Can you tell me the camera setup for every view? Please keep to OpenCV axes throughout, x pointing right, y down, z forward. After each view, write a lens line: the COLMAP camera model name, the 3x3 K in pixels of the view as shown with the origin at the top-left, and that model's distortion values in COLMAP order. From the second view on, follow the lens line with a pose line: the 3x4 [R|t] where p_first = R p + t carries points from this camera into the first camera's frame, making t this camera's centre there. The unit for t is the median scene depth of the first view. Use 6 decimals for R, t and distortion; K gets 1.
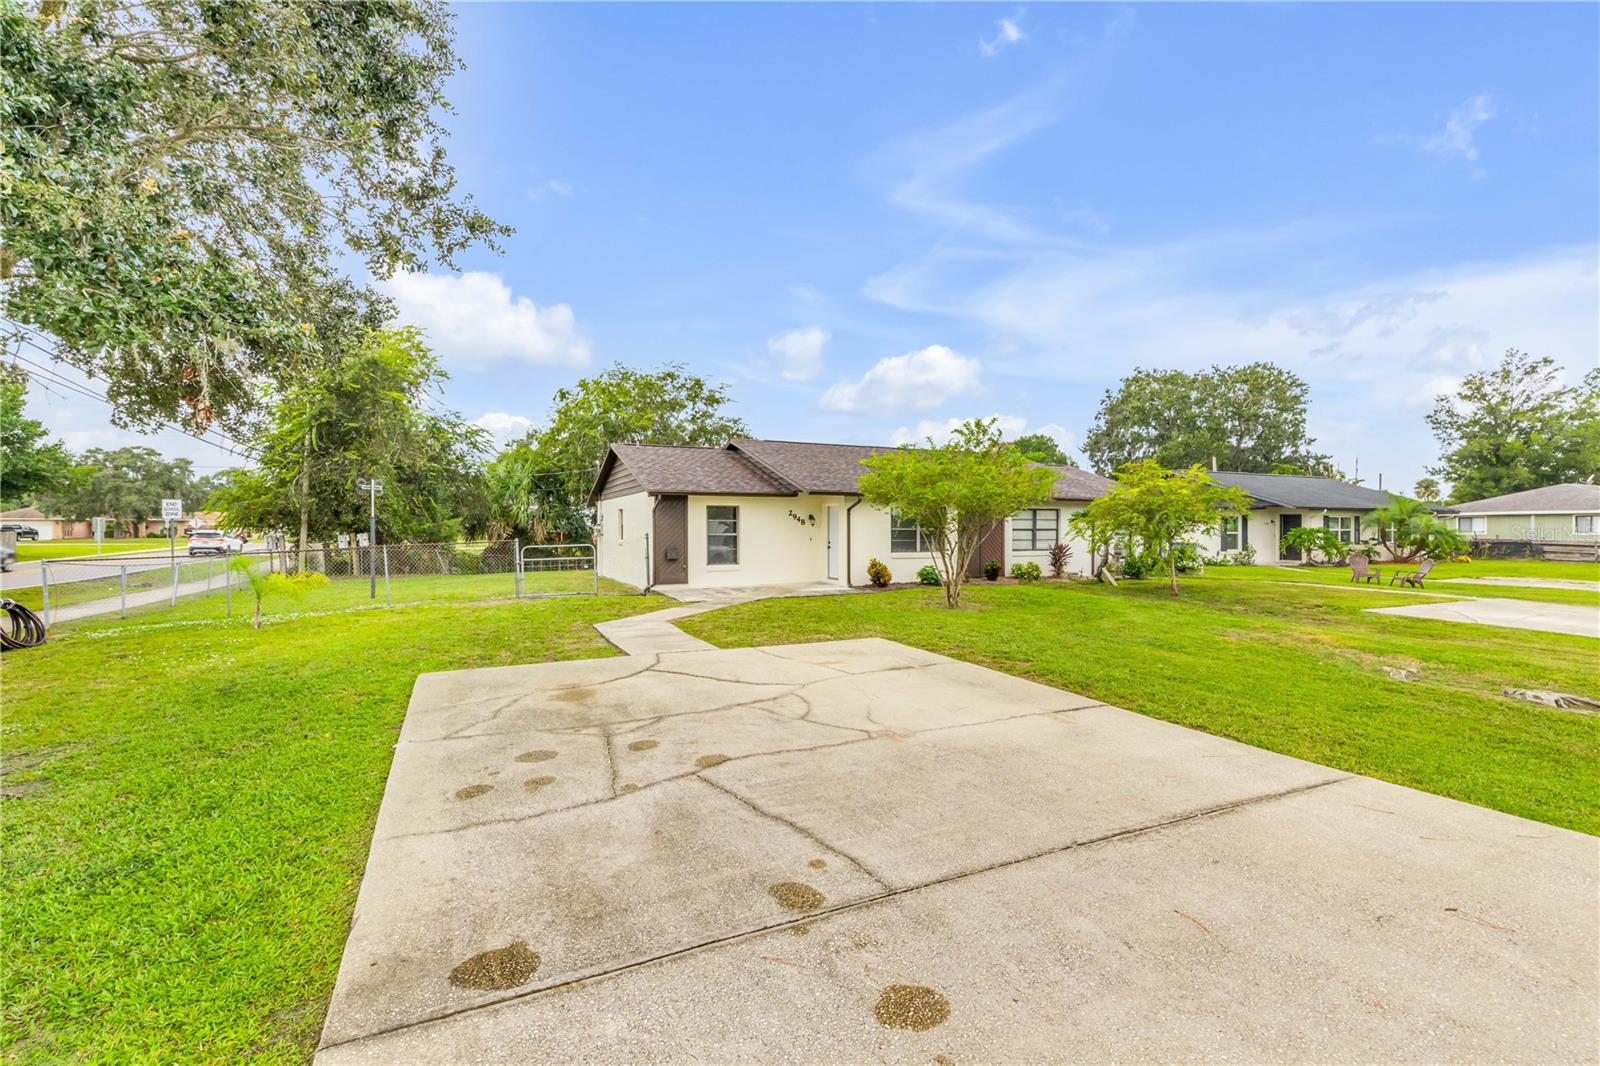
lens RADIAL K [[741.5, 0, 800.0], [0, 741.5, 533.0], [0, 0, 1]] dist [-0.000816, -0.000208]
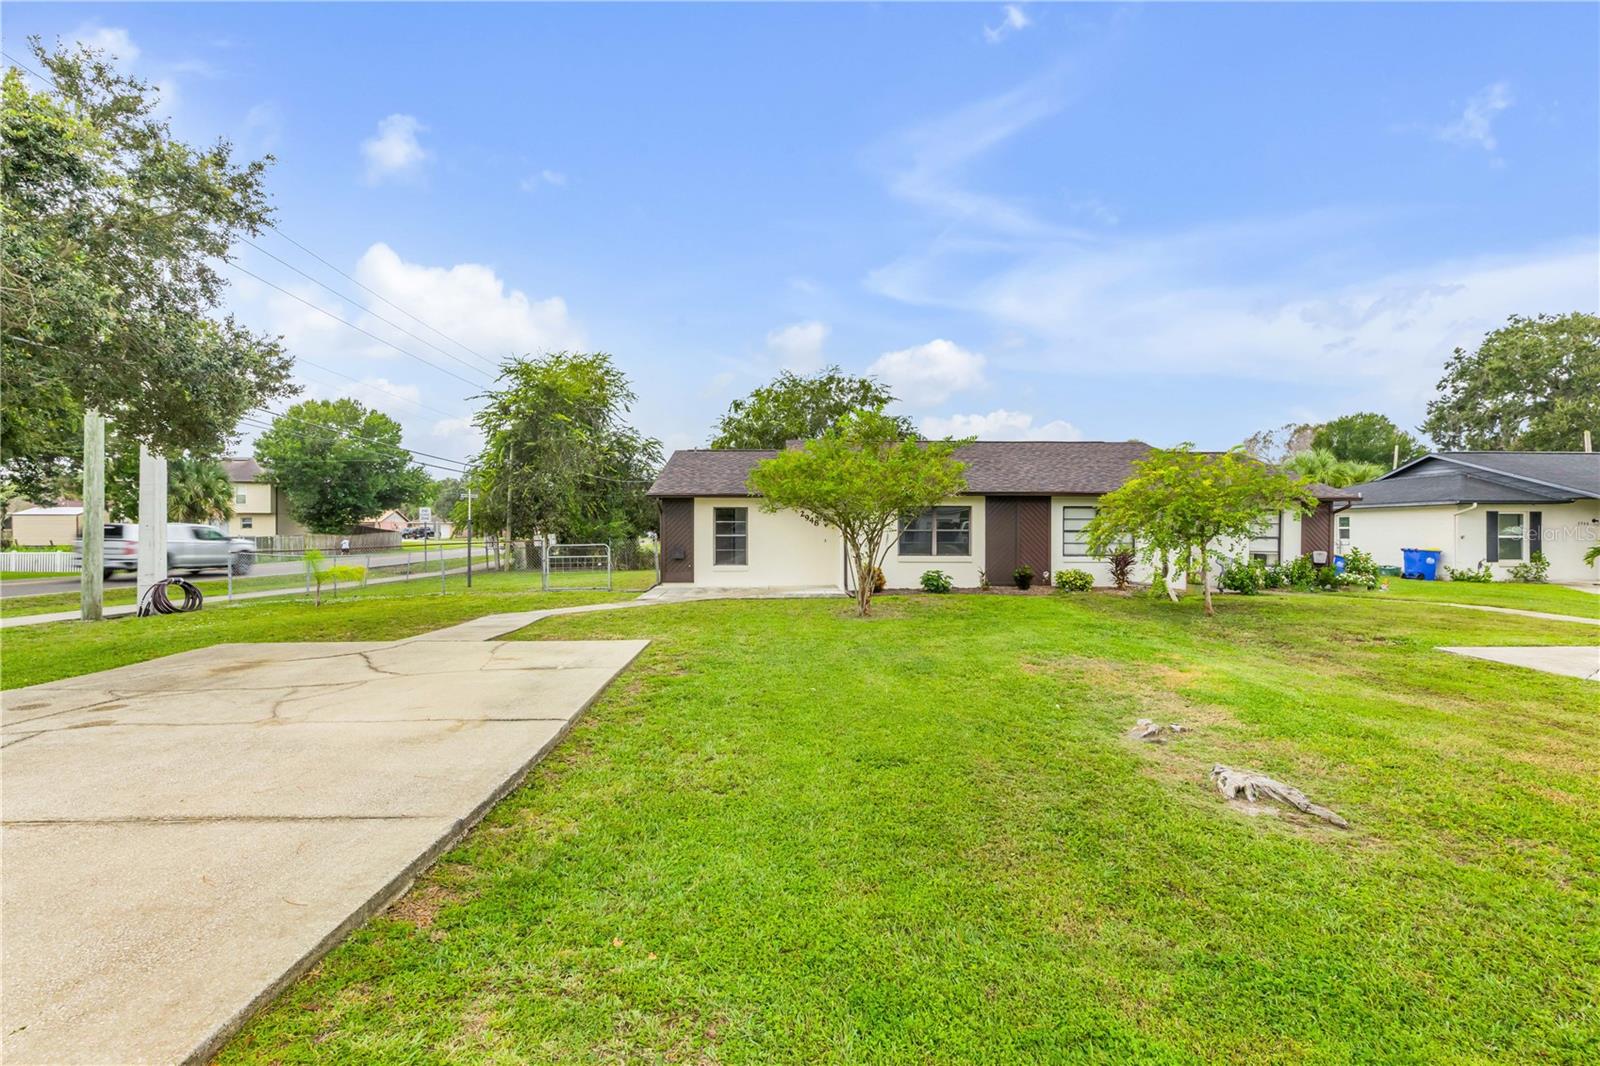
lens RADIAL K [[743.9, 0, 806.0], [0, 743.9, 533.1], [0, 0, 1]] dist [0.006560, -0.000485]
pose [[0.916993, 0.002457, -0.398896, 0.358568], [-0.003585, 0.999991, -0.002084, 0.000519], [0.398887, 0.003341, 0.916994, 0.091694]]
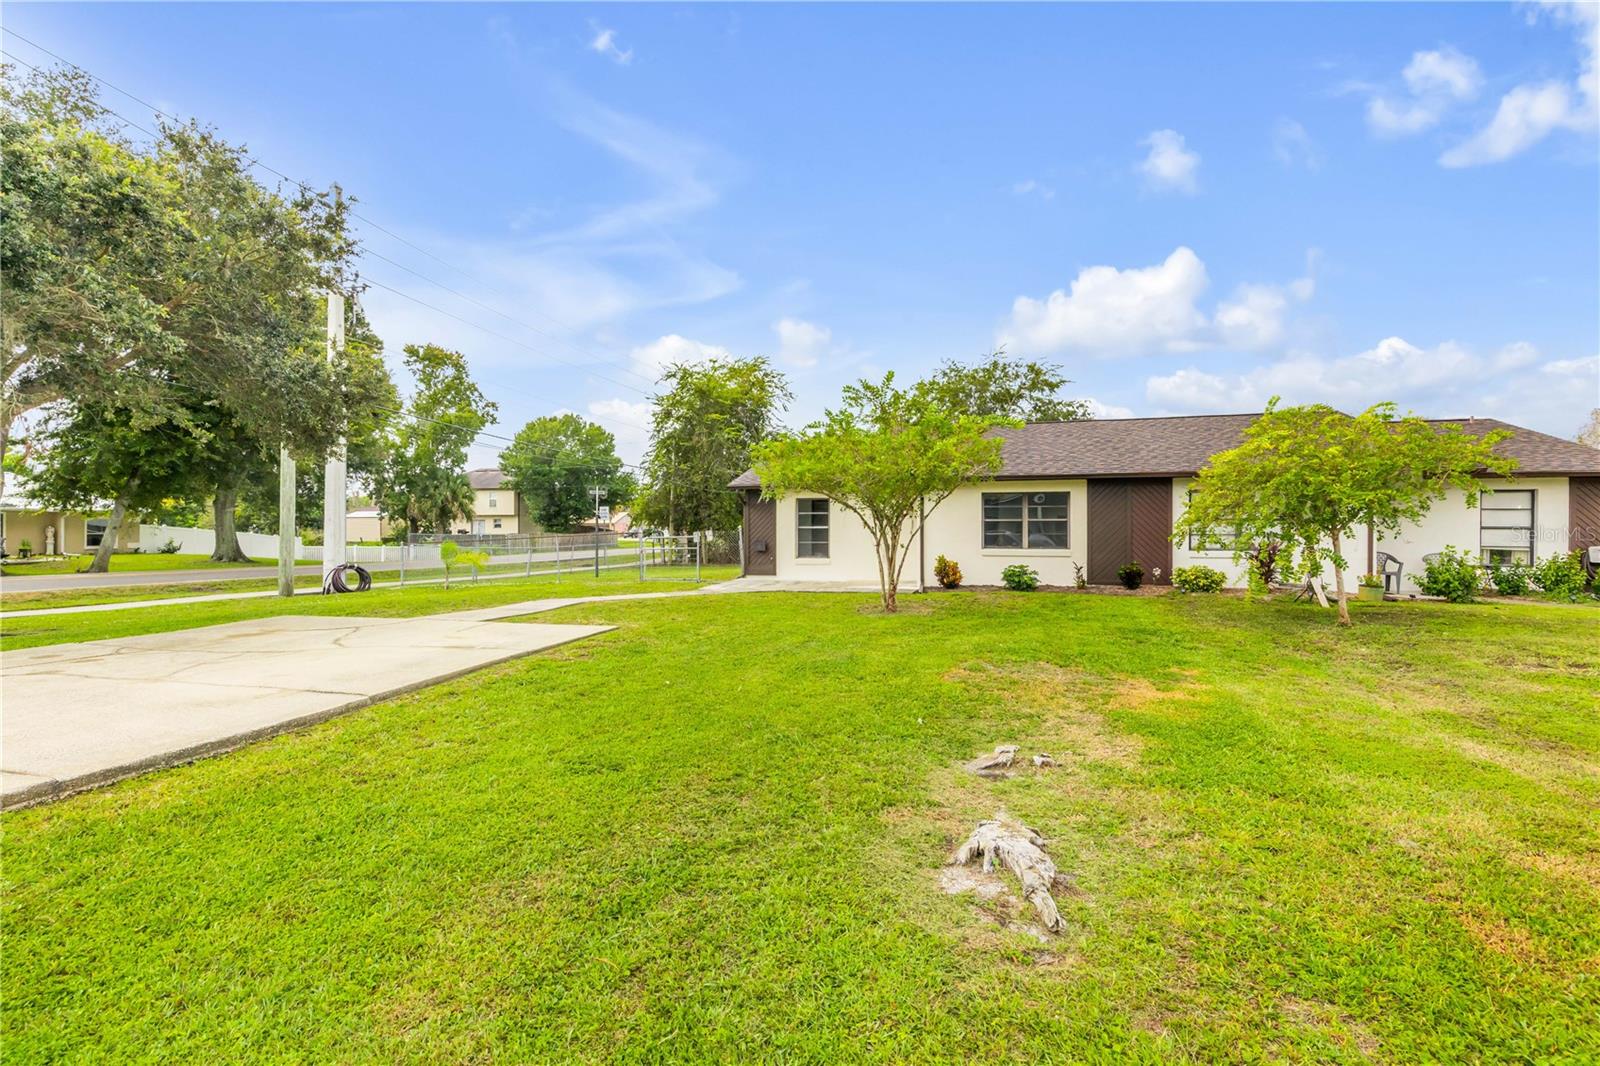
lens RADIAL K [[743.9, 0, 806.0], [0, 743.9, 533.1], [0, 0, 1]] dist [0.006560, -0.000485]
pose [[0.754393, 0.000352, -0.656422, 0.478679], [-0.004500, 0.999979, -0.004635, 0.013018], [0.656407, 0.006451, 0.754379, 0.226464]]
